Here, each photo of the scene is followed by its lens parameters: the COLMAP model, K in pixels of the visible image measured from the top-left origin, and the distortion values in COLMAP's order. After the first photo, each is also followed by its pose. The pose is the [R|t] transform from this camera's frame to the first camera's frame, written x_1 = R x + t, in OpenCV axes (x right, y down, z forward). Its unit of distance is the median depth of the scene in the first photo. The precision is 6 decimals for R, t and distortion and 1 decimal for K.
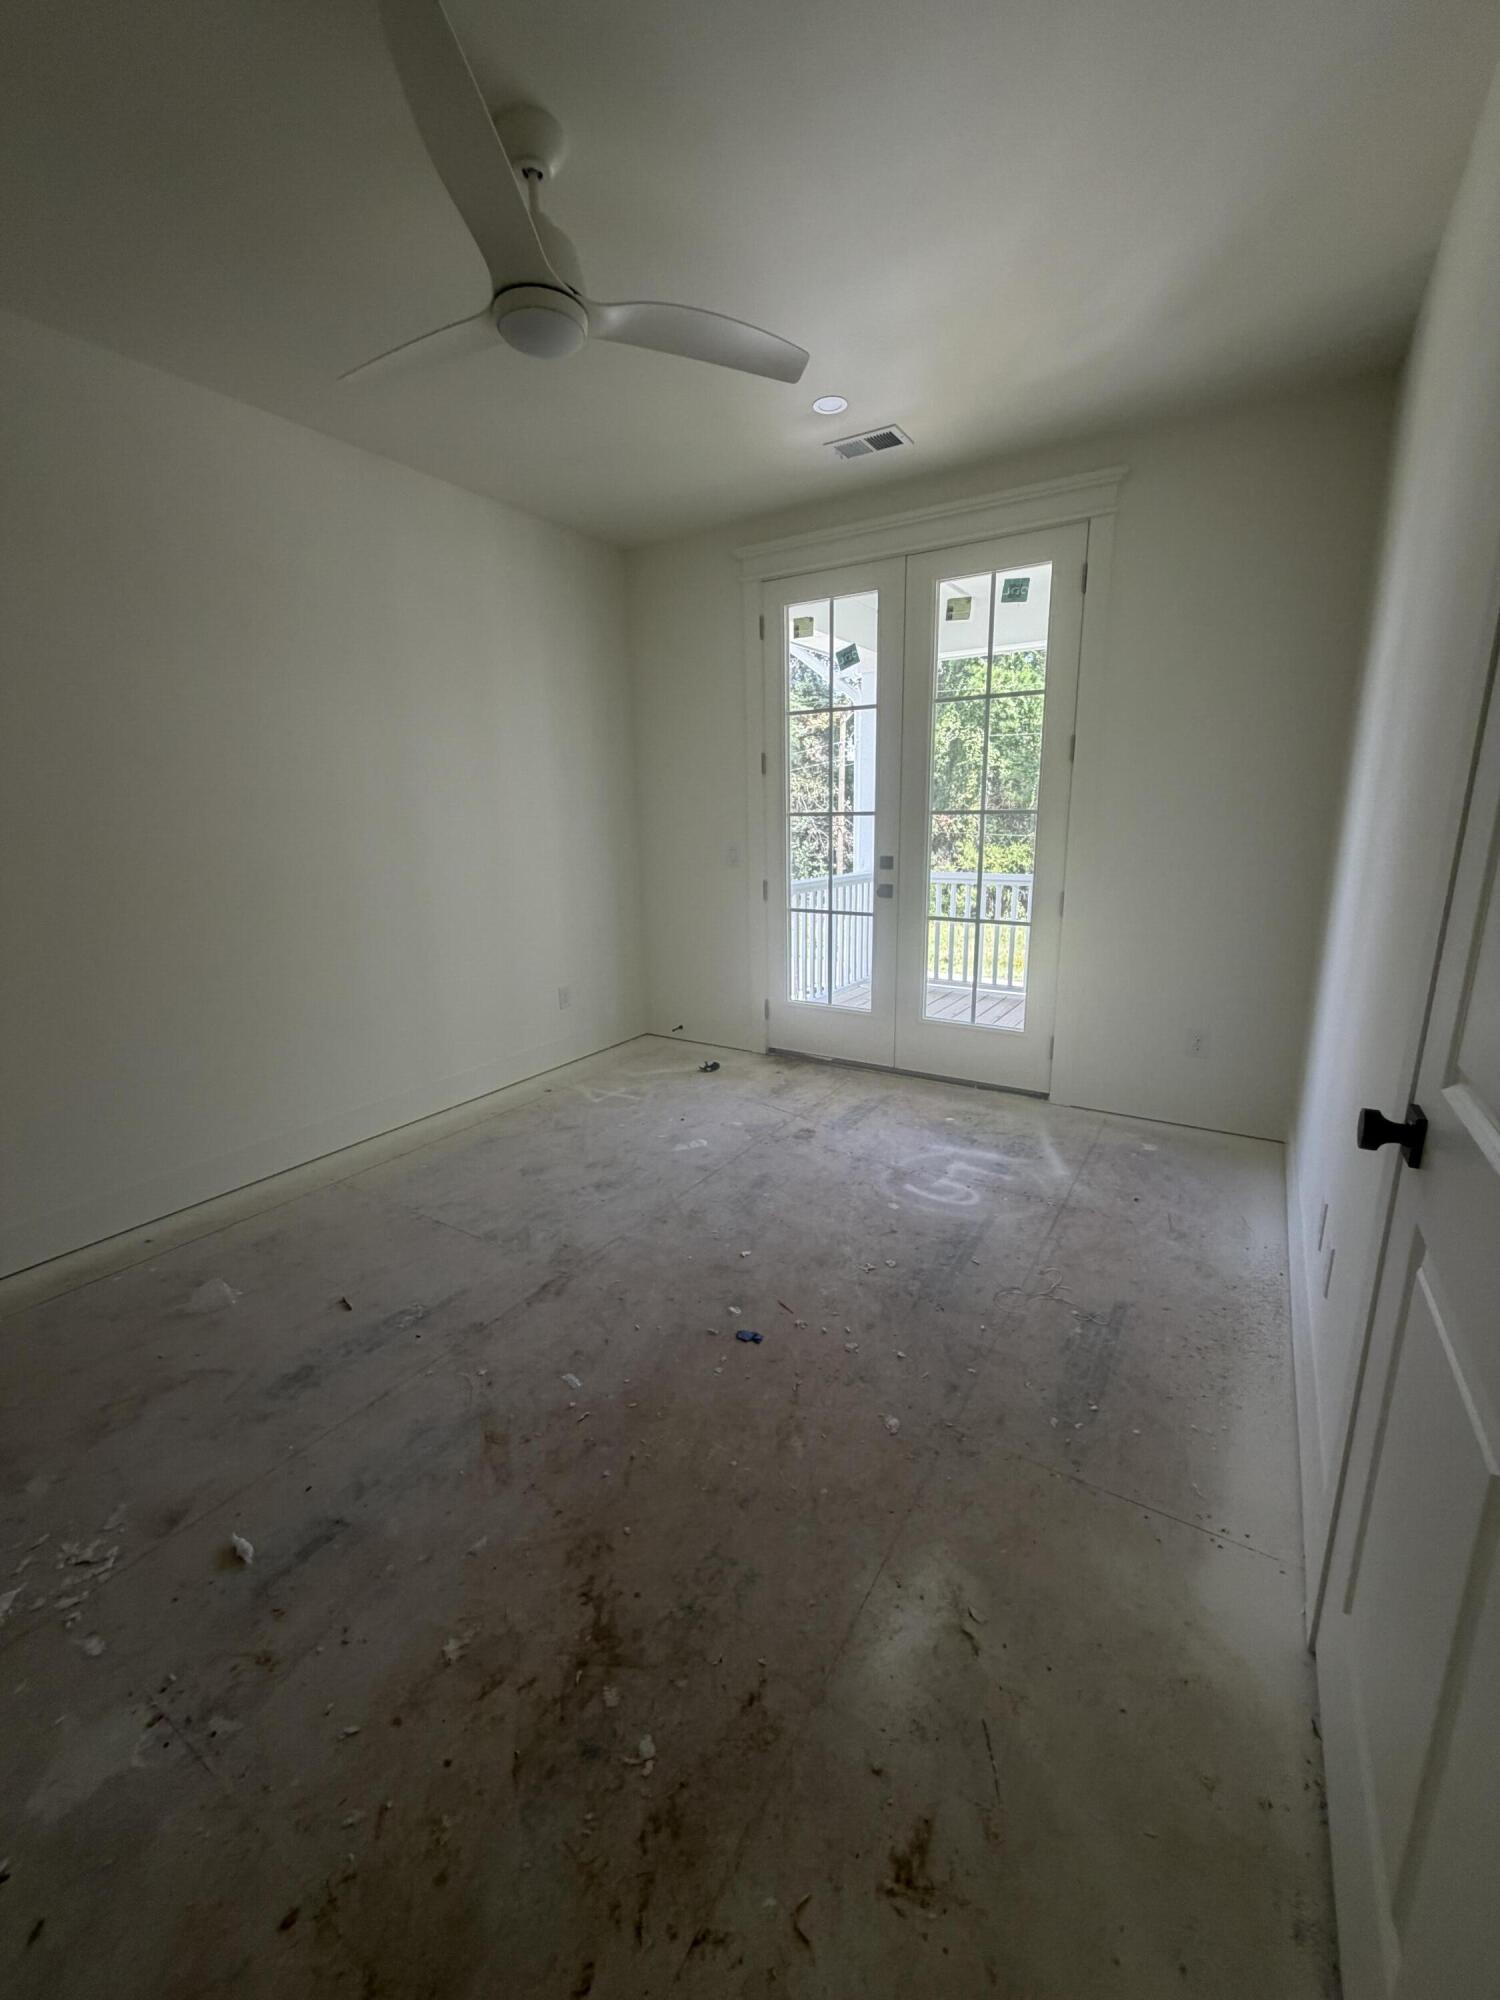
lens RADIAL K [[807.3, 0, 750.0], [0, 807.3, 1000.0], [0, 0, 1]] dist [-0.000104, -0.000096]
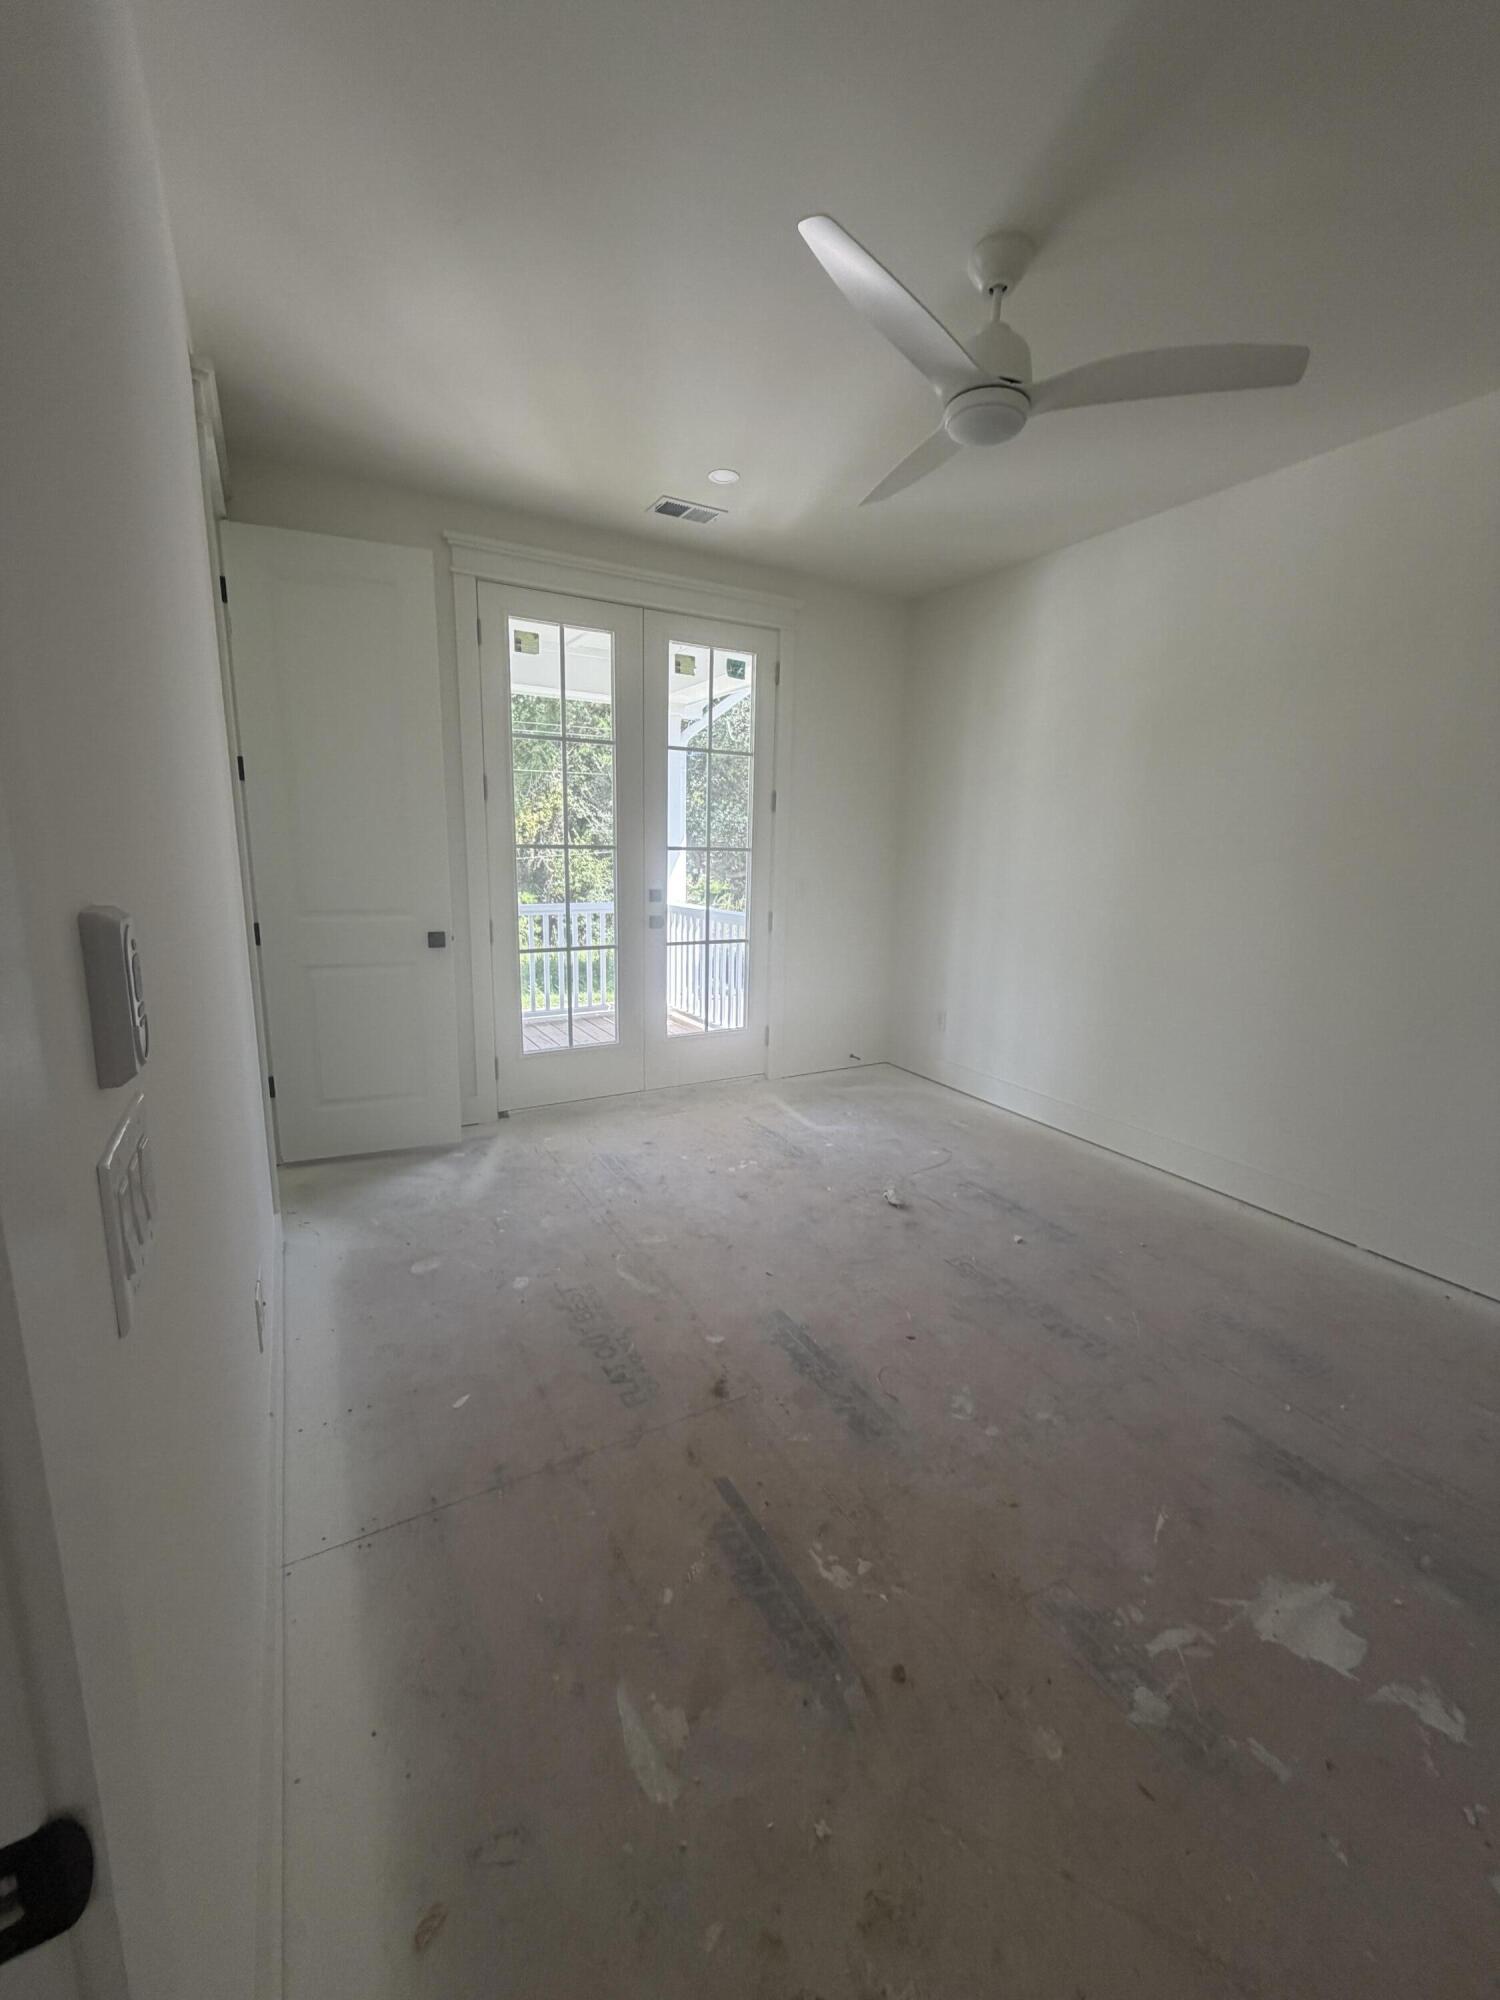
lens RADIAL K [[807.3, 0, 750.0], [0, 807.3, 1000.0], [0, 0, 1]] dist [-0.000104, -0.000096]
pose [[0.489037, -0.142041, 0.860620, -0.682110], [0.172876, 0.982863, 0.063982, -0.080233], [-0.854960, 0.117491, 0.505212, 0.374345]]
